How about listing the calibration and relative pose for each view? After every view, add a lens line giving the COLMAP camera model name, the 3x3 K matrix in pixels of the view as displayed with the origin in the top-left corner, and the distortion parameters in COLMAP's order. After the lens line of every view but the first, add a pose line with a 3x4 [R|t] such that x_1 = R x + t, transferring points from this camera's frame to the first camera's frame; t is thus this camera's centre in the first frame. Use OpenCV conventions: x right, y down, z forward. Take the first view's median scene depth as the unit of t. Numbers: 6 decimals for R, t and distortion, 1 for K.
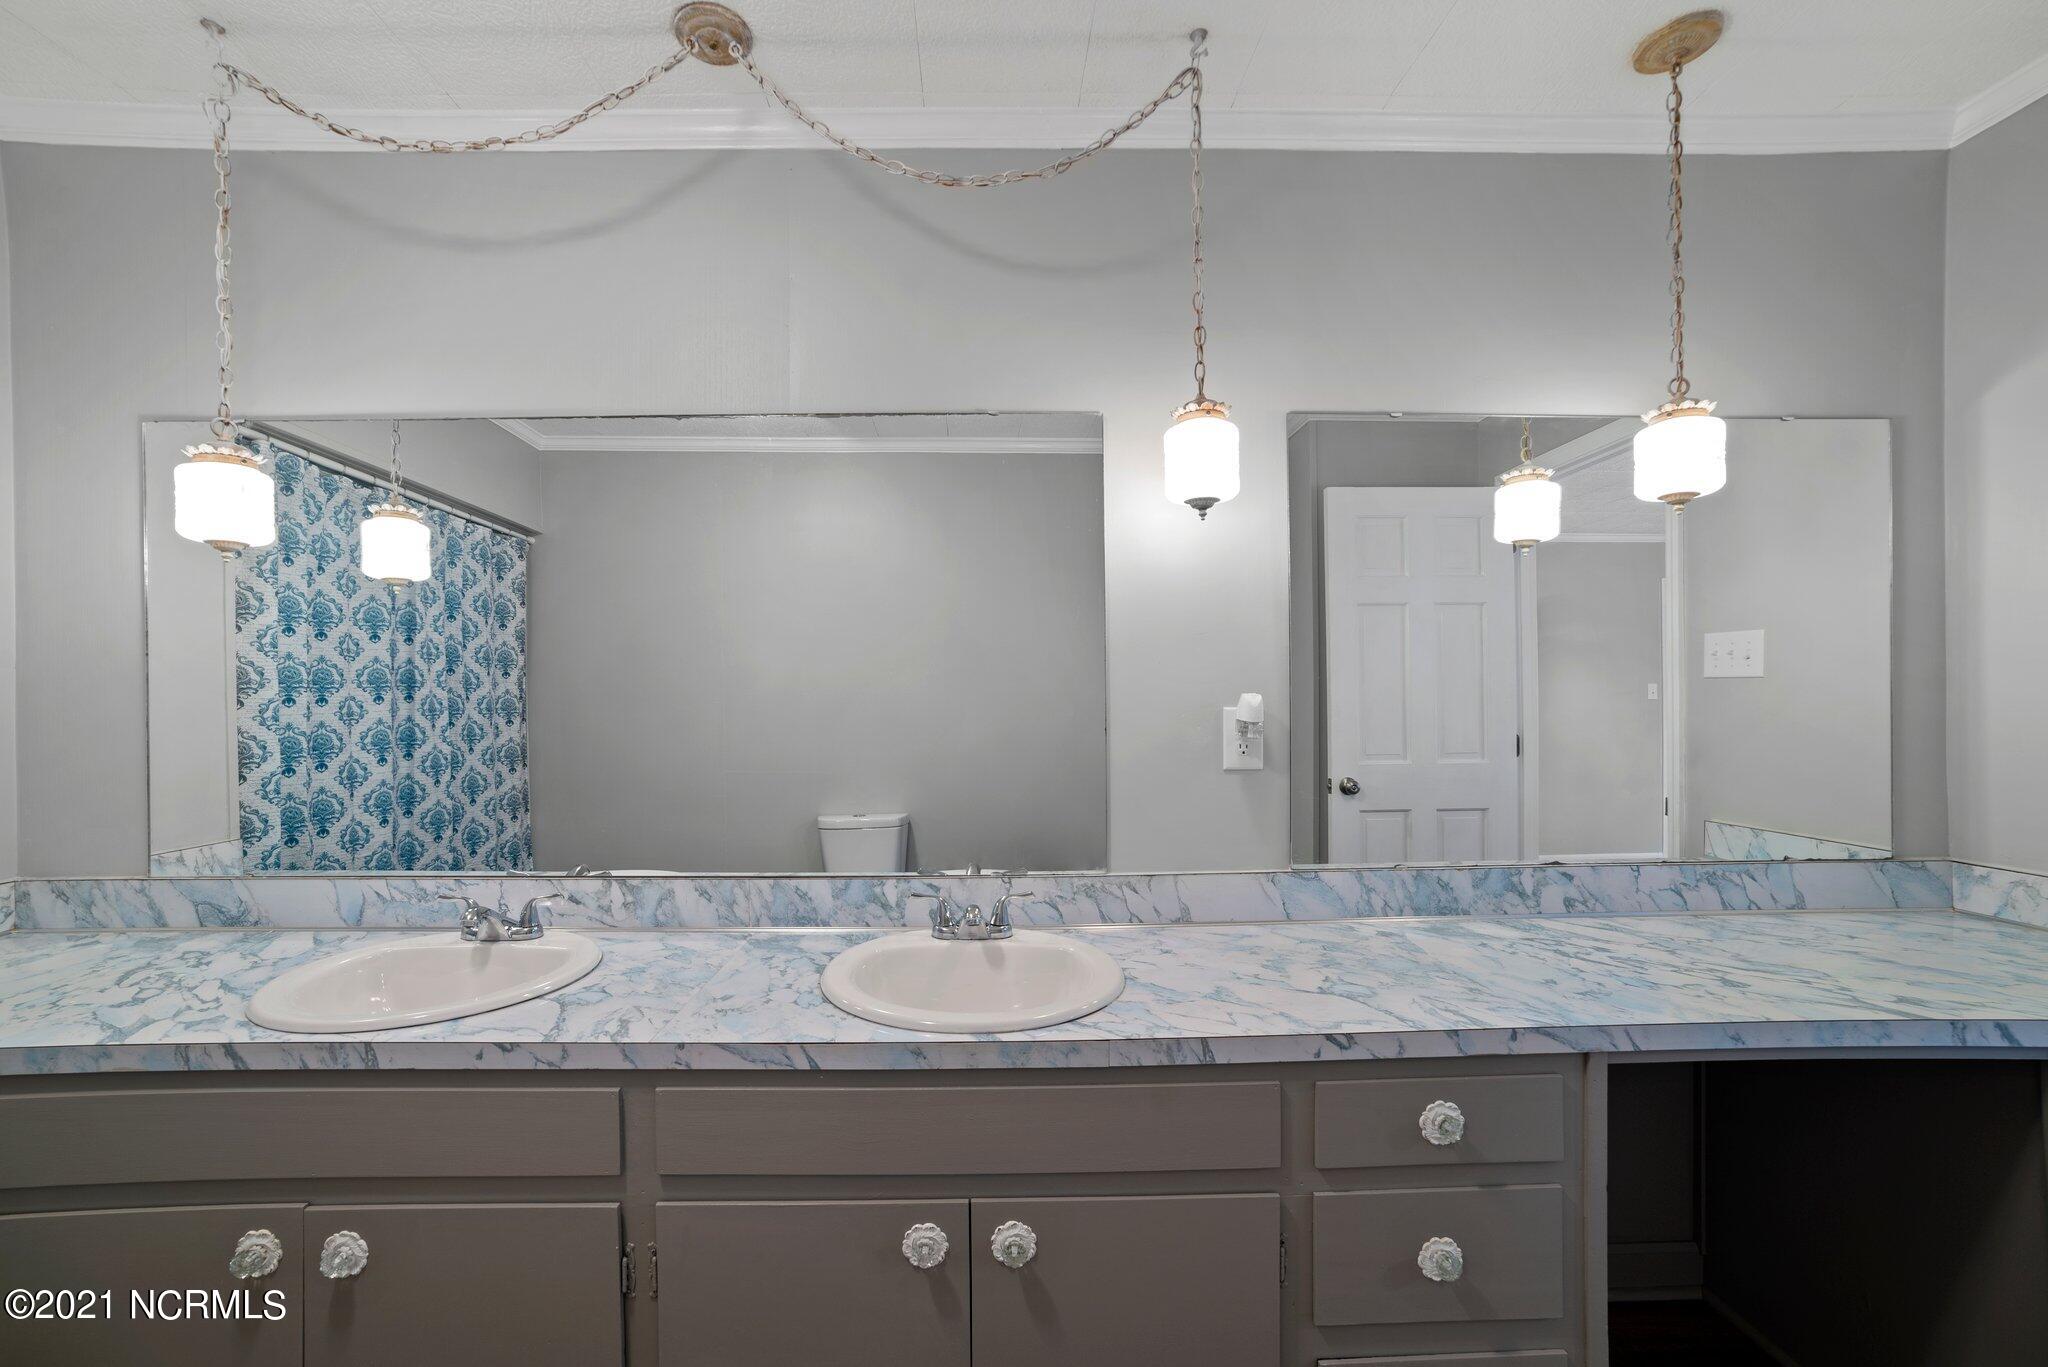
lens RADIAL K [[866.8, 0, 1021.9], [0, 866.8, 677.0], [0, 0, 1]] dist [-0.077572, 0.035705]
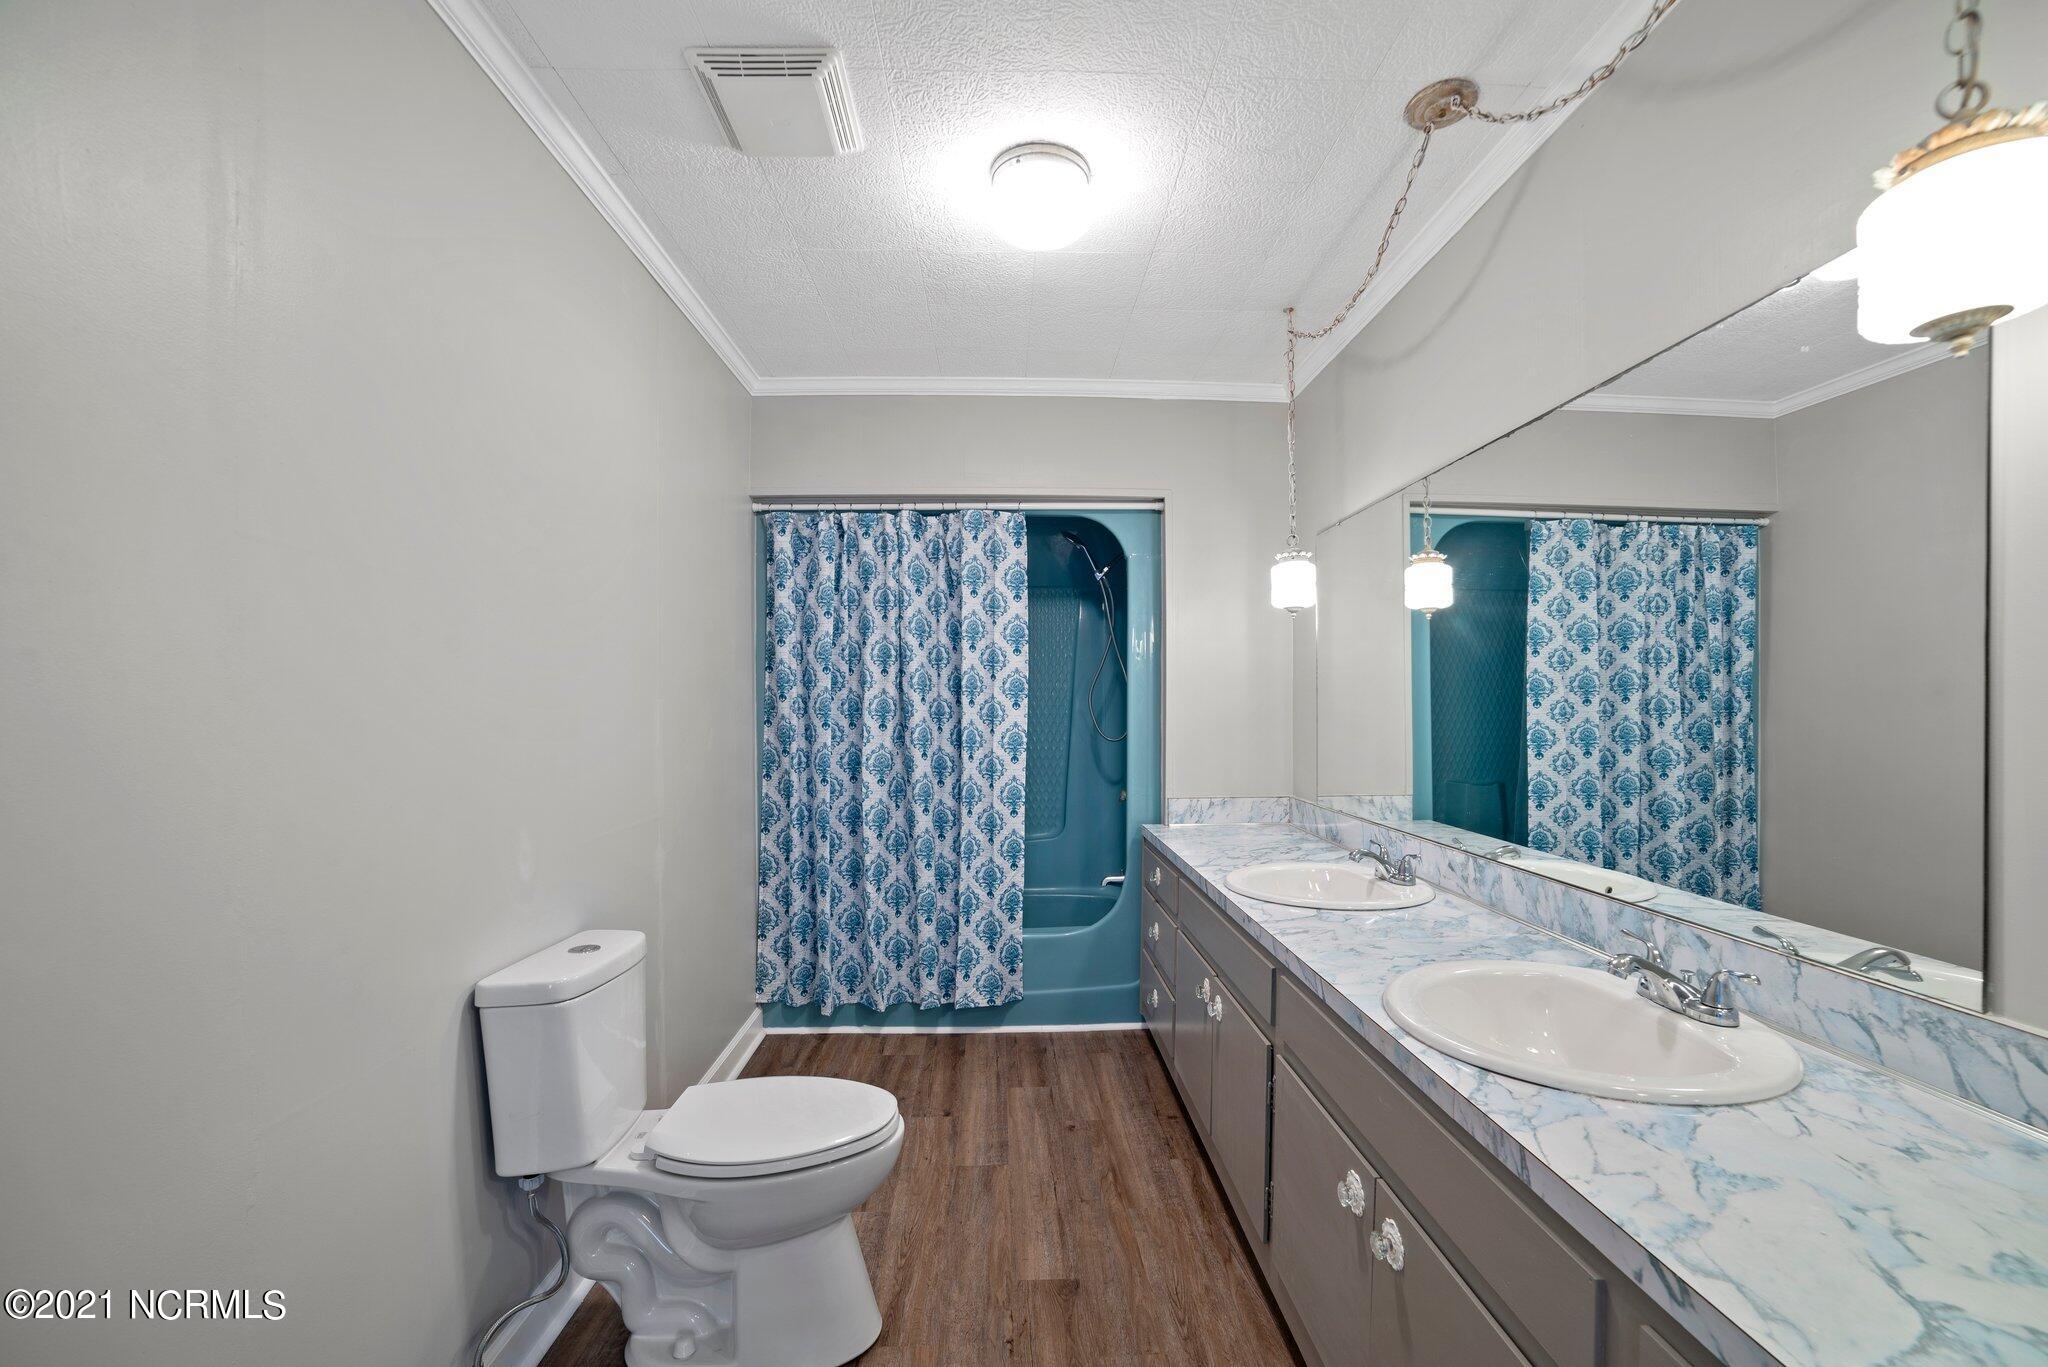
lens RADIAL K [[832.1, 0, 1024.7], [0, 832.1, 718.7], [0, 0, 1]] dist [0.000755, 0.000430]
pose [[0.009804, 0.024274, -0.999657, 0.701332], [0.021292, 0.999474, 0.024478, 0.011050], [0.999725, -0.021525, 0.009282, 0.419578]]
